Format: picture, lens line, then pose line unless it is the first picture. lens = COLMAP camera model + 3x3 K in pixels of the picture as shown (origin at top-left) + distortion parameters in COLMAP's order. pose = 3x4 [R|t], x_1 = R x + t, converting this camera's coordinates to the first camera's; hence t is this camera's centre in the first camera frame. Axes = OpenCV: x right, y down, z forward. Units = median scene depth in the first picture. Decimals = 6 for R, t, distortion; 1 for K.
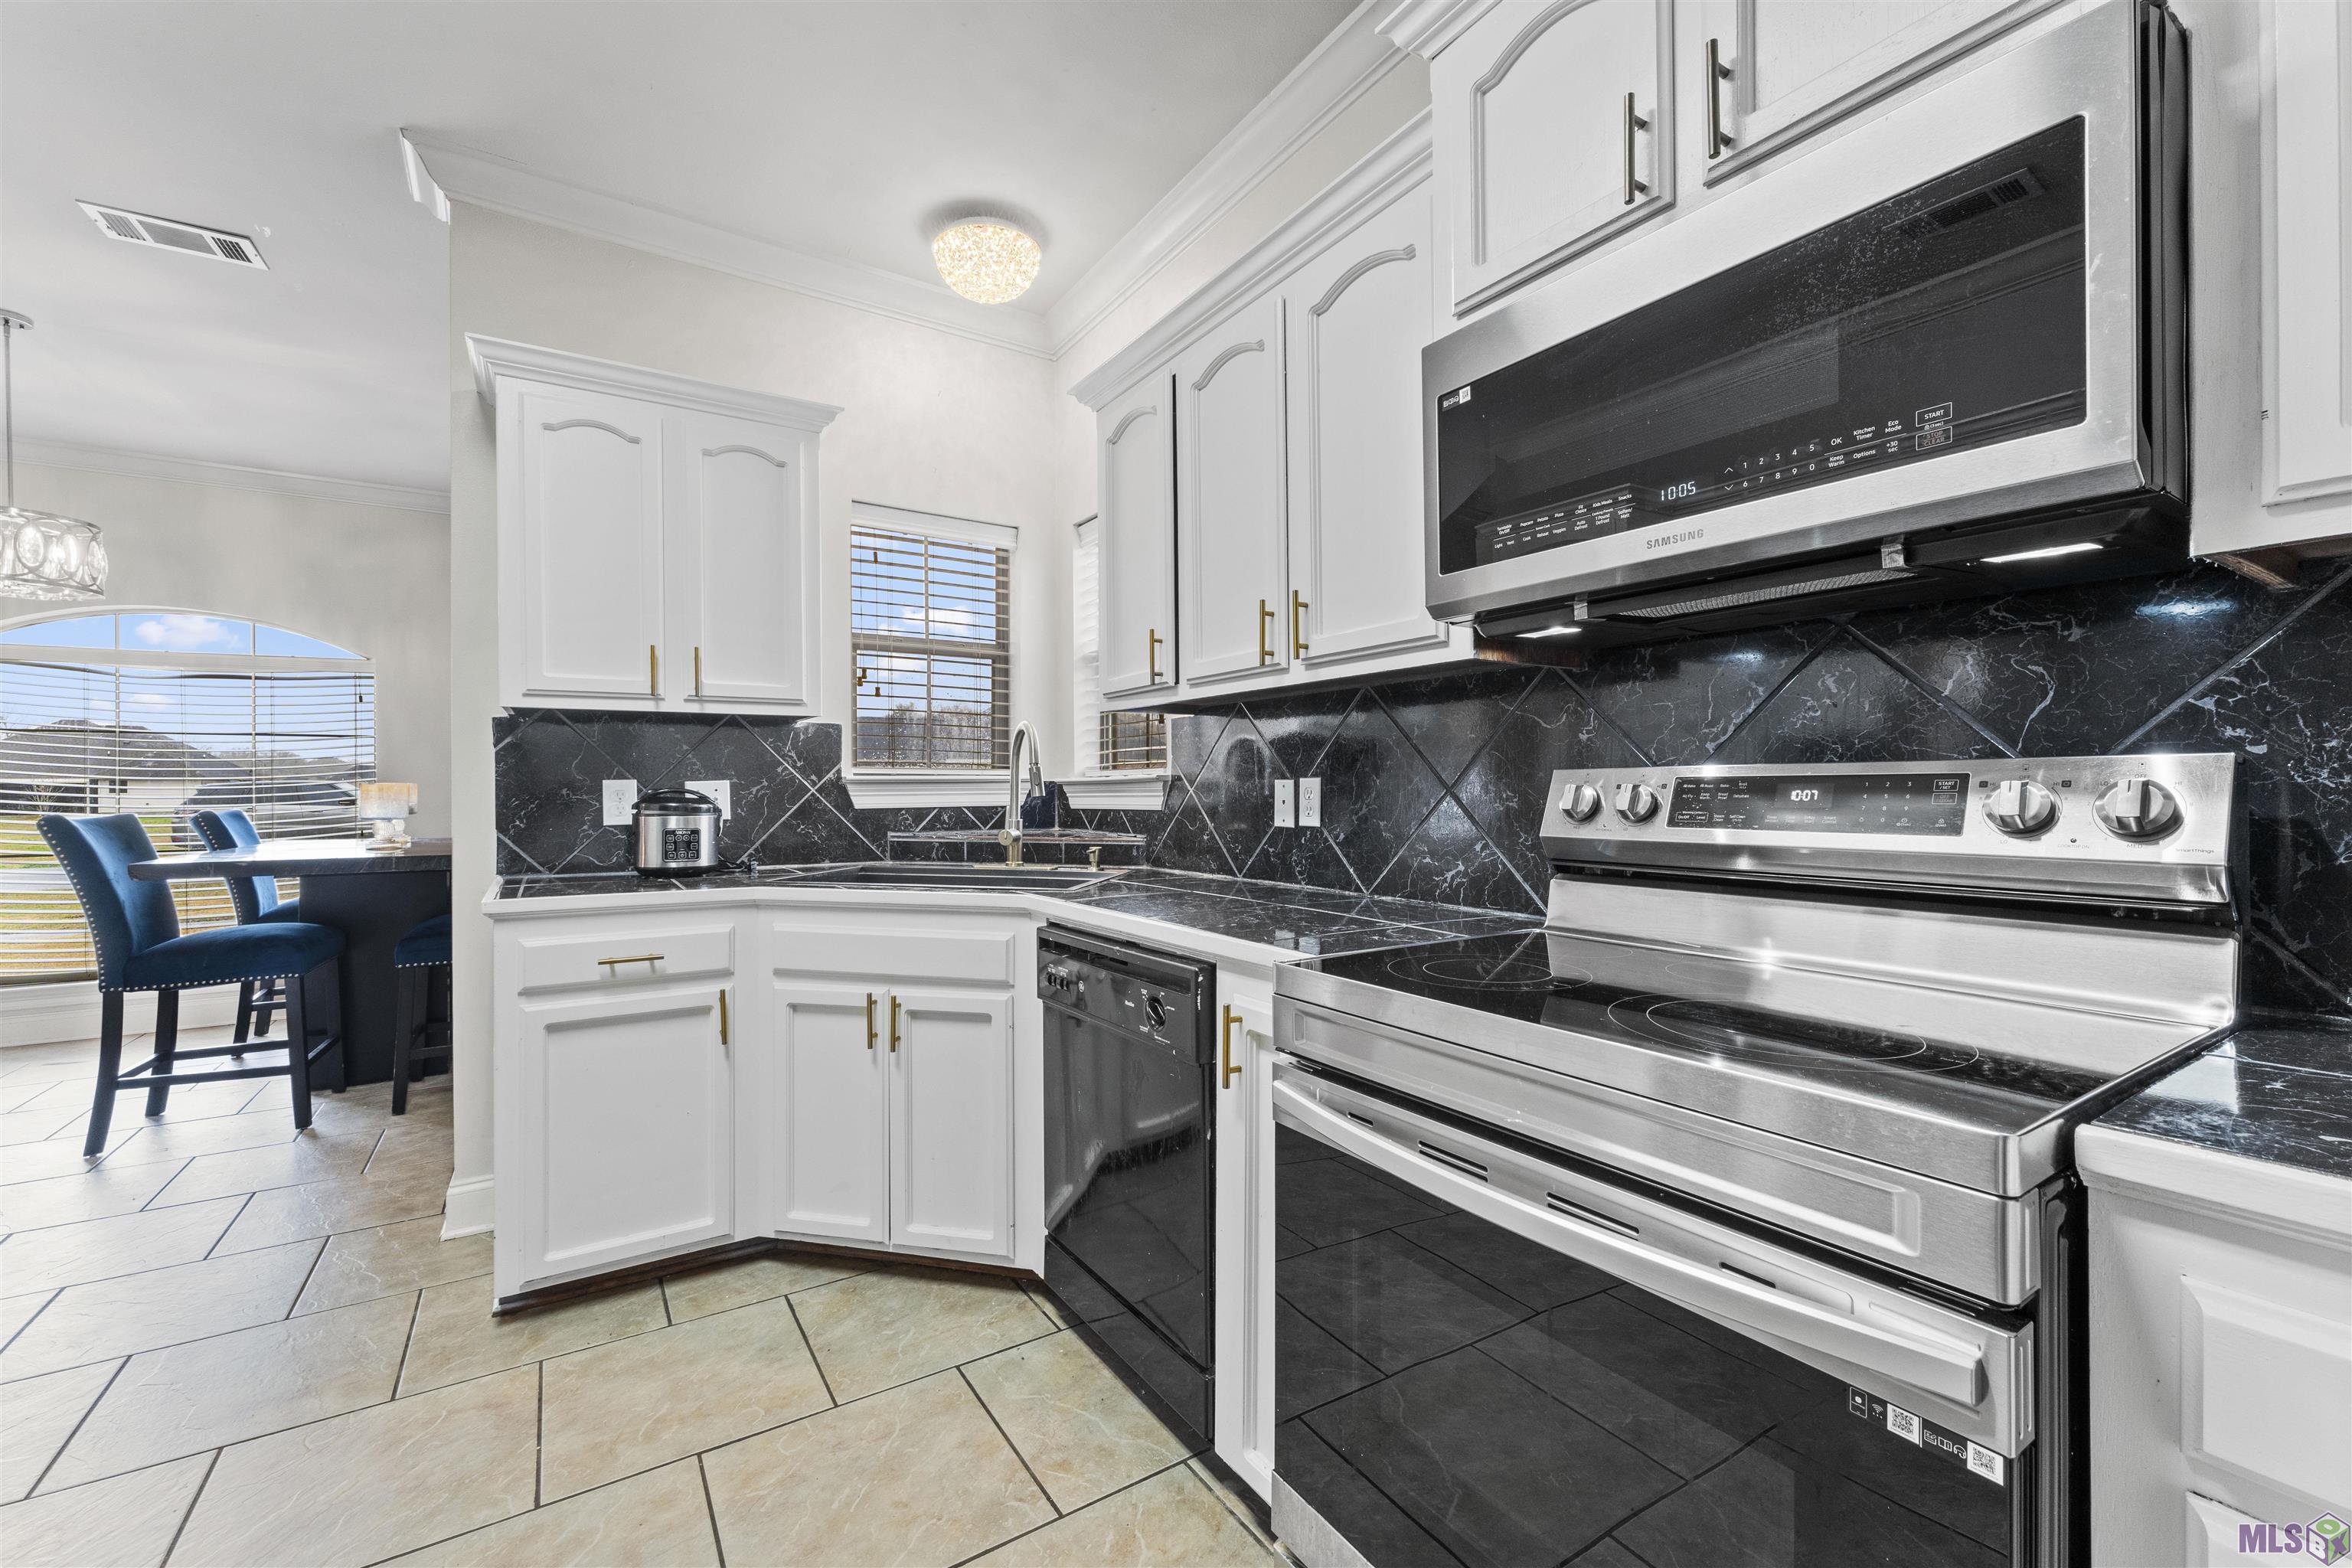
lens RADIAL K [[943.7, 0, 1160.1], [0, 943.7, 795.0], [0, 0, 1]] dist [-0.000103, -0.000009]
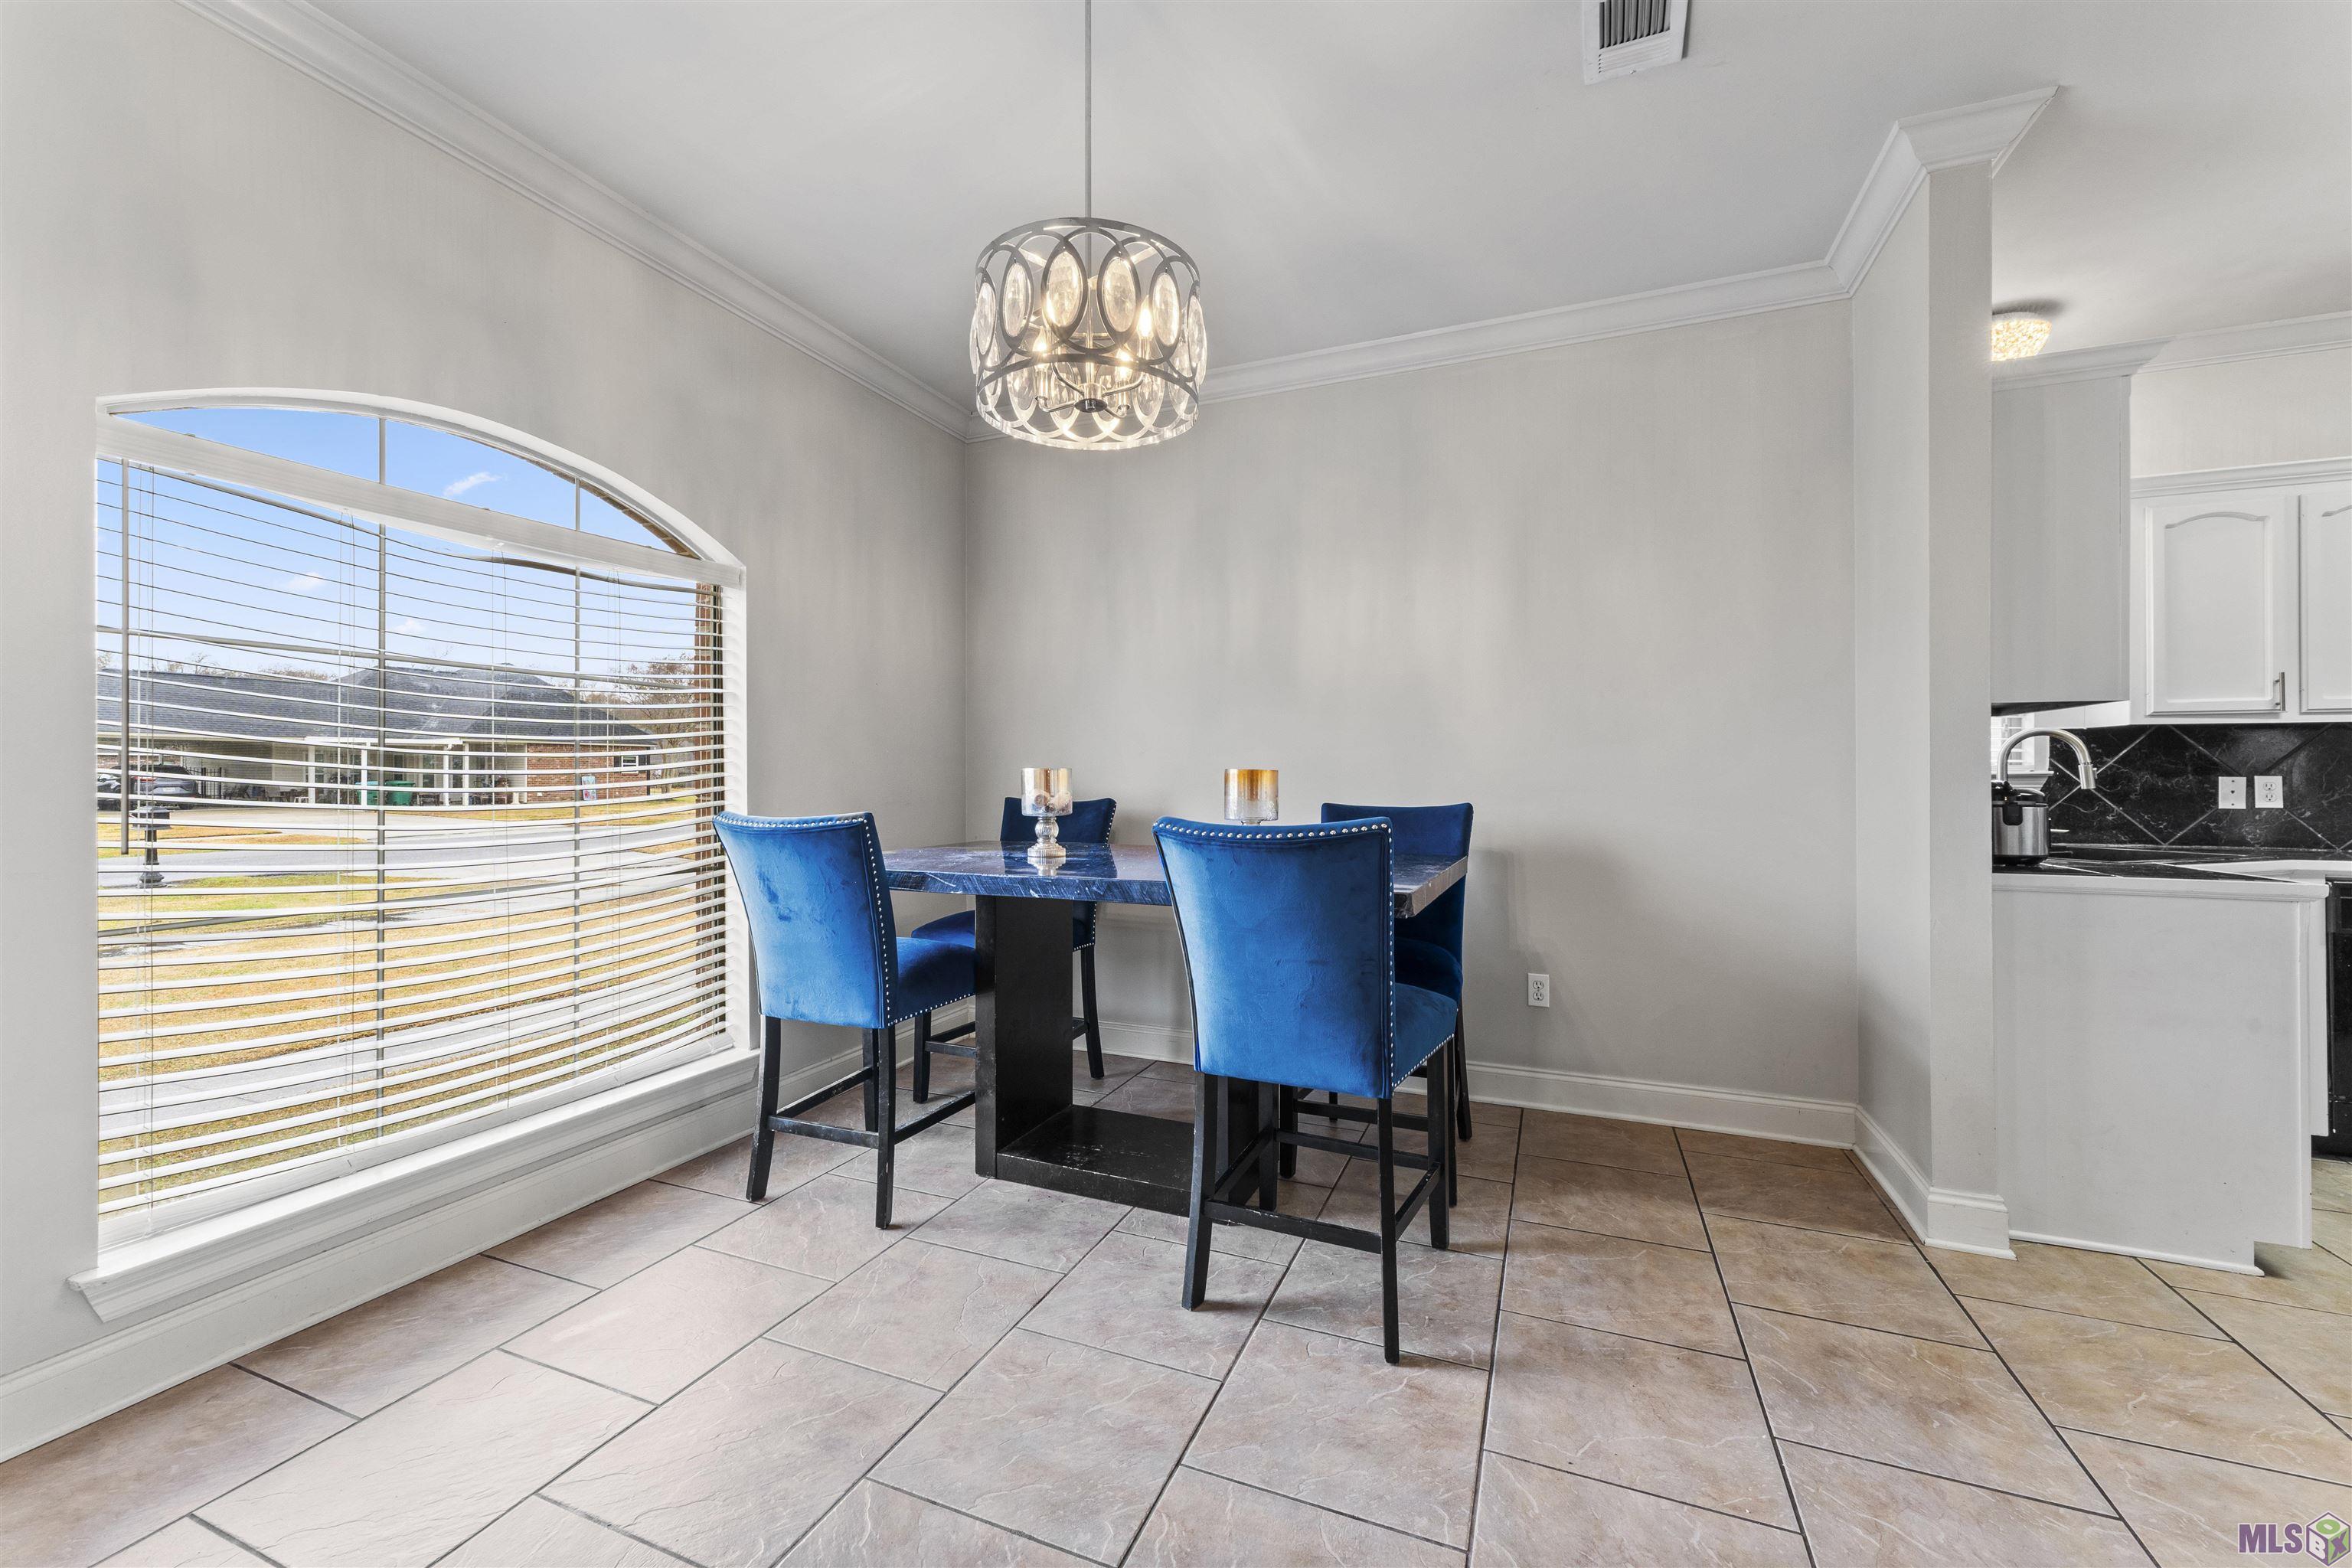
lens RADIAL K [[943.7, 0, 1141.0], [0, 943.7, 756.9], [0, 0, 1]] dist [-0.000103, -0.000009]
pose [[0.832467, 0.014167, 0.553893, -2.266386], [-0.001837, 0.999738, -0.022808, -0.010934], [-0.554071, 0.017969, 0.832275, 0.769828]]
